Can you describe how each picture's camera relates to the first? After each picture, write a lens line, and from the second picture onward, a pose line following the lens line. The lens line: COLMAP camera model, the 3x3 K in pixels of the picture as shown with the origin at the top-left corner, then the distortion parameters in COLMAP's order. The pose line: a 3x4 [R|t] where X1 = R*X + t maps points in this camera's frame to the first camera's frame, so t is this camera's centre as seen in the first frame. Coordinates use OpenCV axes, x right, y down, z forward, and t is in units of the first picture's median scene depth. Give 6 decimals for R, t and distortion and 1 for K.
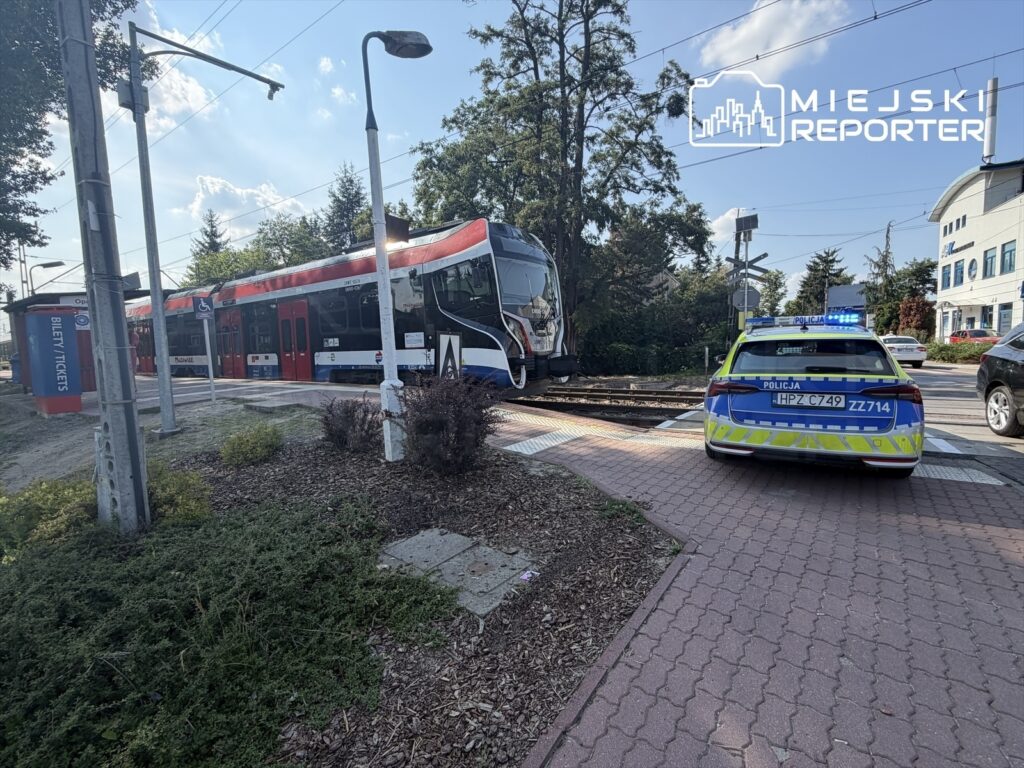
lens RADIAL K [[477.2, 0, 512.0], [0, 477.2, 384.0], [0, 0, 1]] dist [0.002020, 0.001174]
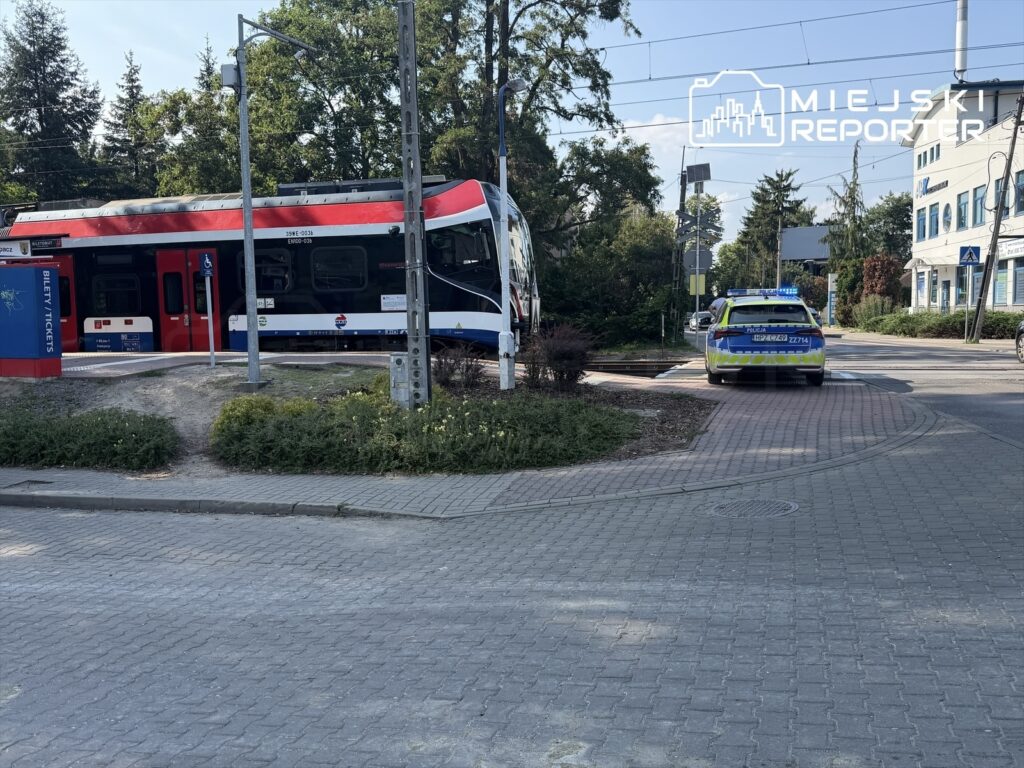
lens RADIAL K [[1024.1, 0, 510.4], [0, 1024.1, 393.7], [0, 0, 1]] dist [0.201404, -0.417600]
pose [[0.947362, -0.015475, 0.319789, -0.360234], [0.017987, 0.999826, -0.004902, 0.056660], [-0.319658, 0.010396, 0.947476, -0.551511]]
